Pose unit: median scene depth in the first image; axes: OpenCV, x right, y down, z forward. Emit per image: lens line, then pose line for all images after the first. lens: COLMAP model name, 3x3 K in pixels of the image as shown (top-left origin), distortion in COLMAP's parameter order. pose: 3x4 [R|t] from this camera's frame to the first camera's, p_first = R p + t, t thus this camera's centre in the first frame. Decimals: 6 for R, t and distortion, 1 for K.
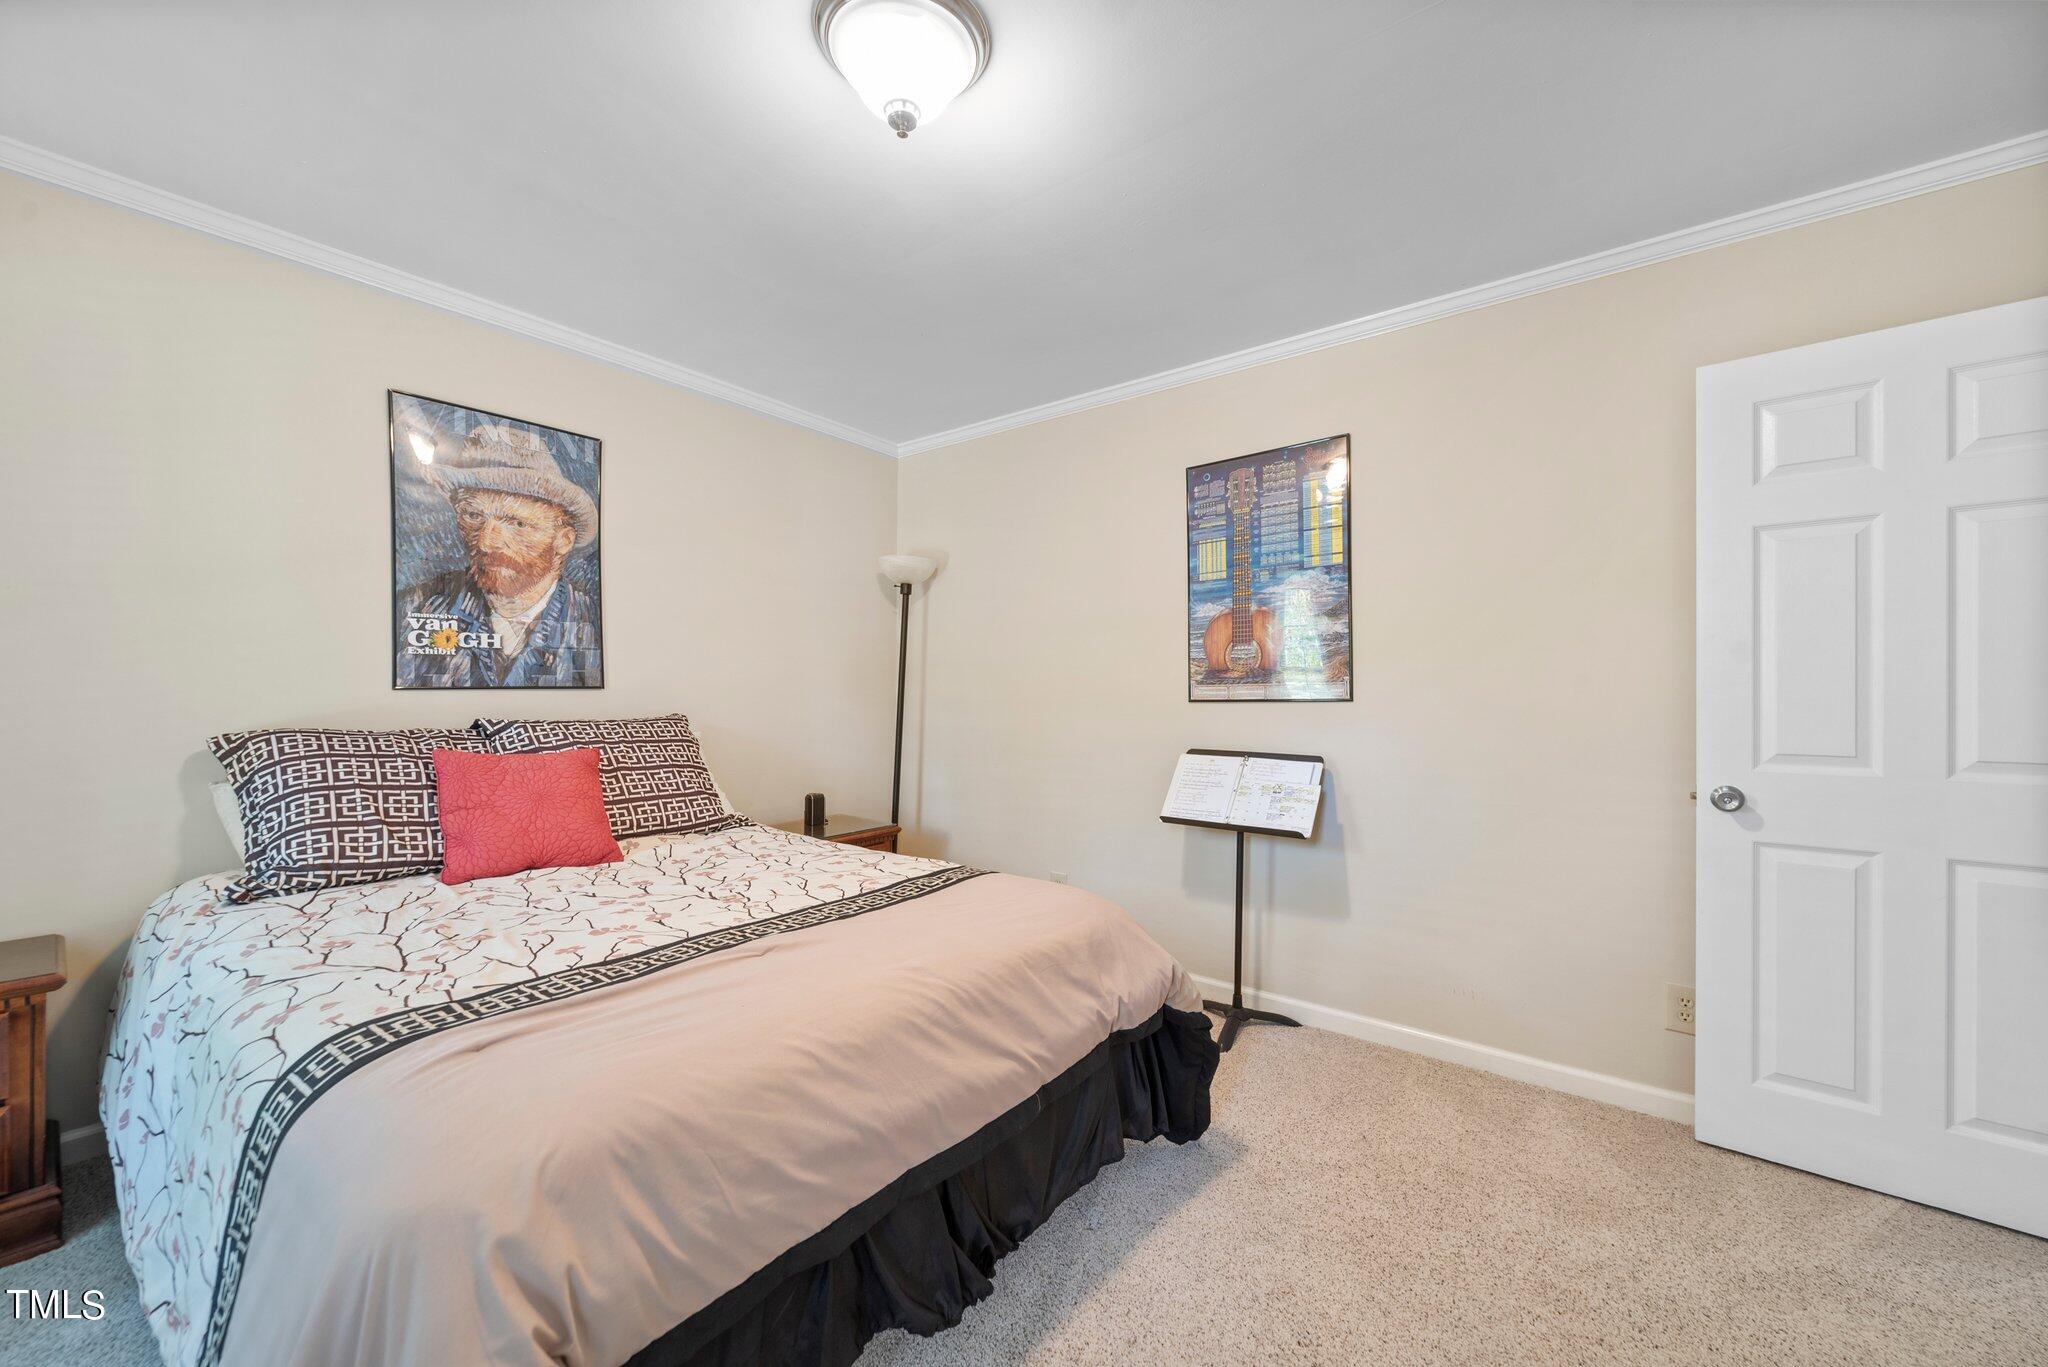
lens RADIAL K [[778.4, 0, 1031.8], [0, 778.4, 691.3], [0, 0, 1]] dist [-0.001785, -0.000616]
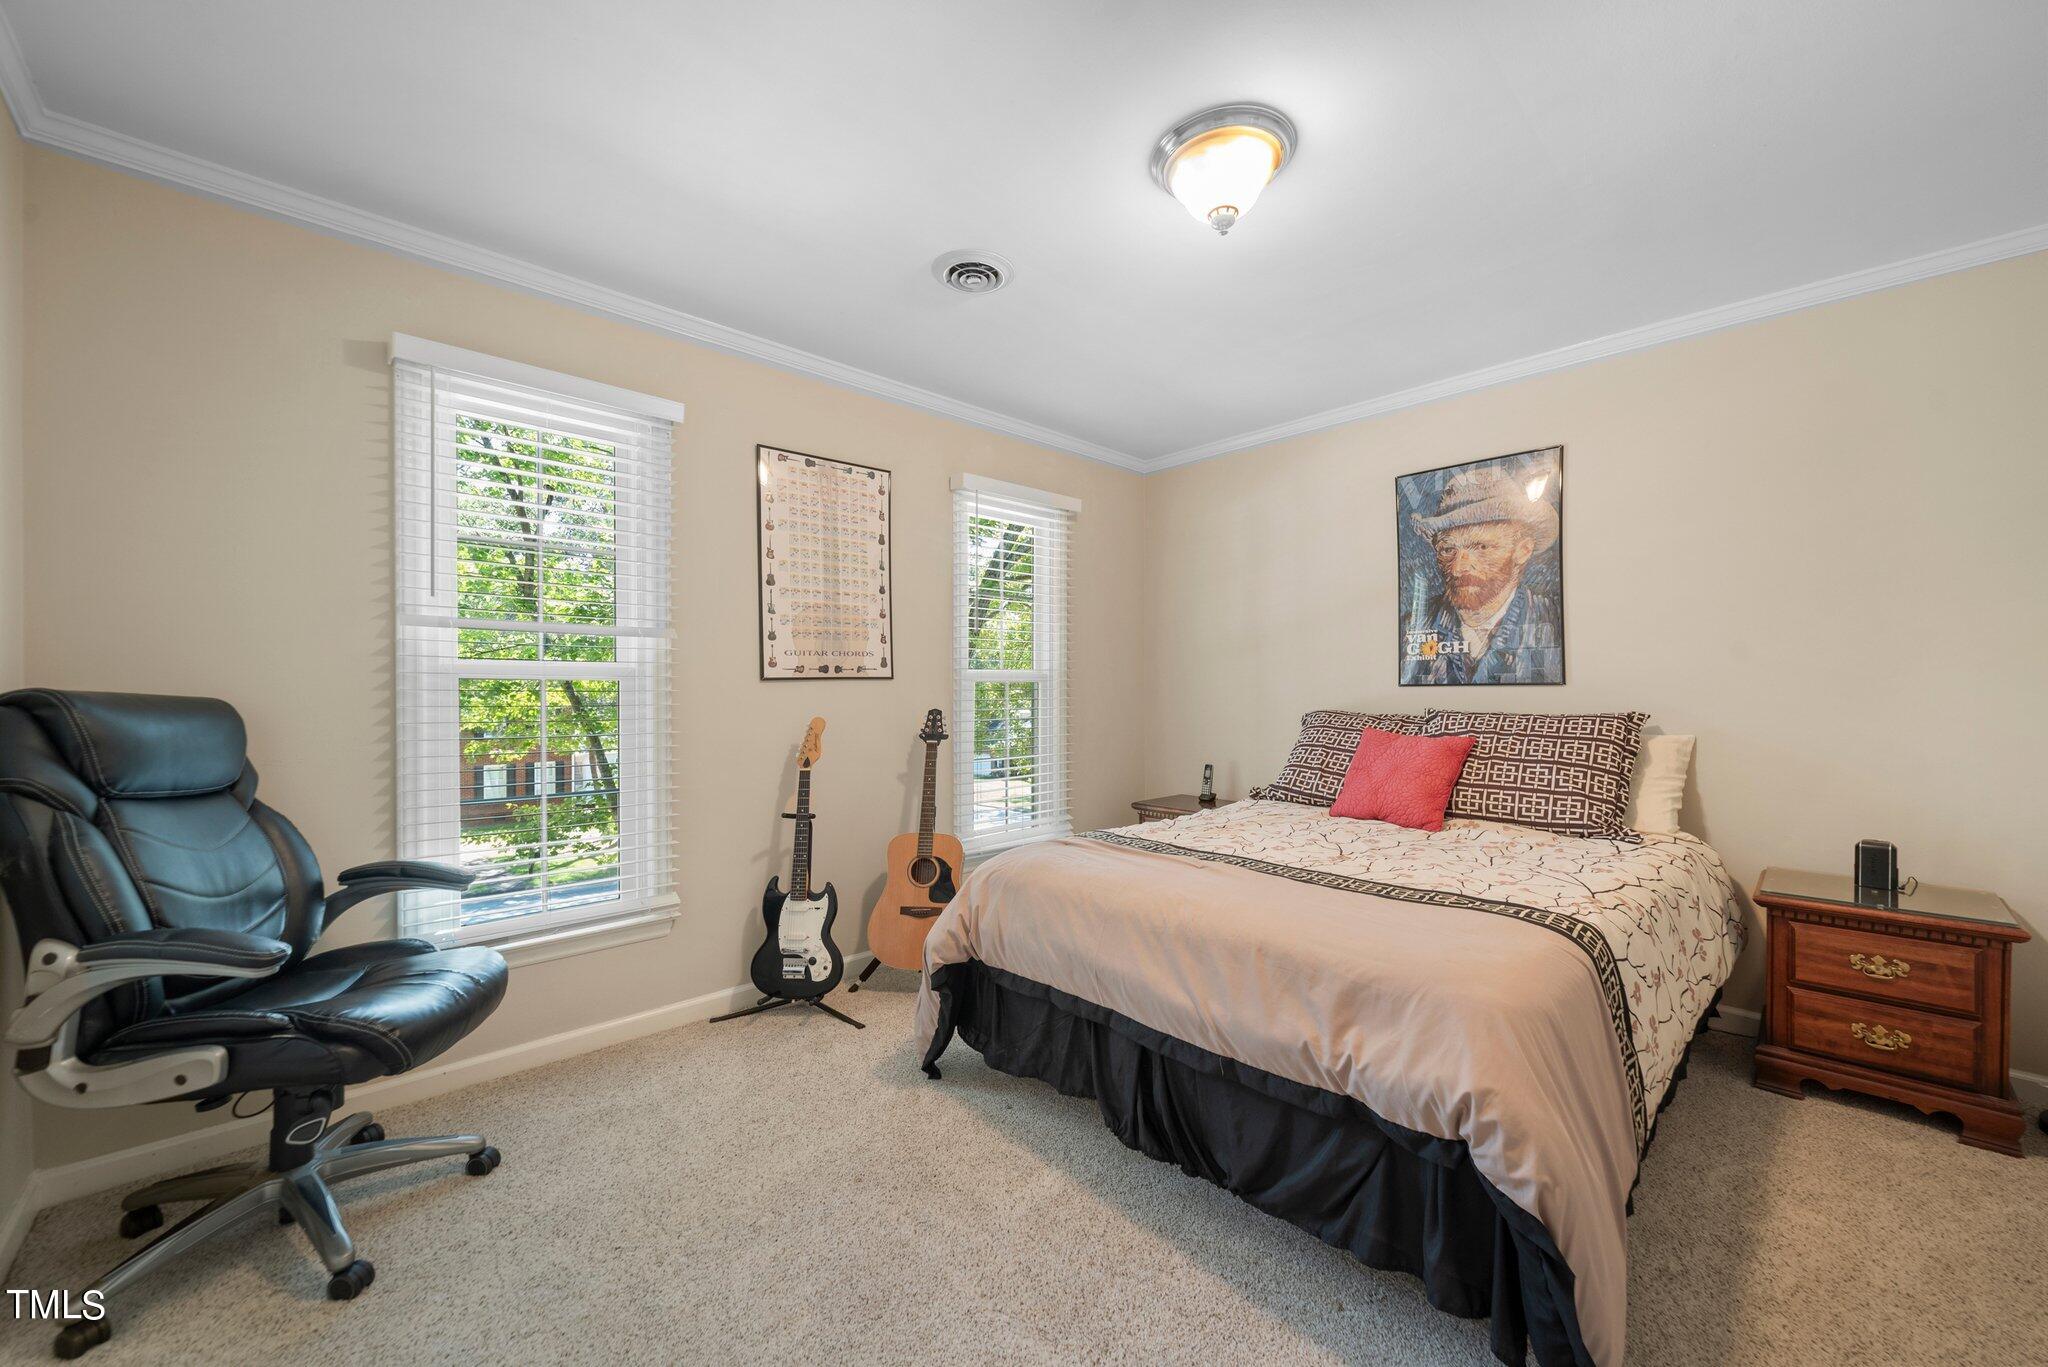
lens RADIAL K [[778.4, 0, 1031.8], [0, 778.4, 691.3], [0, 0, 1]] dist [-0.001785, -0.000616]
pose [[-0.155728, 0.014224, -0.987698, 0.640833], [0.011335, 0.999856, 0.012612, -0.016953], [0.987735, -0.009232, -0.155867, 0.505356]]
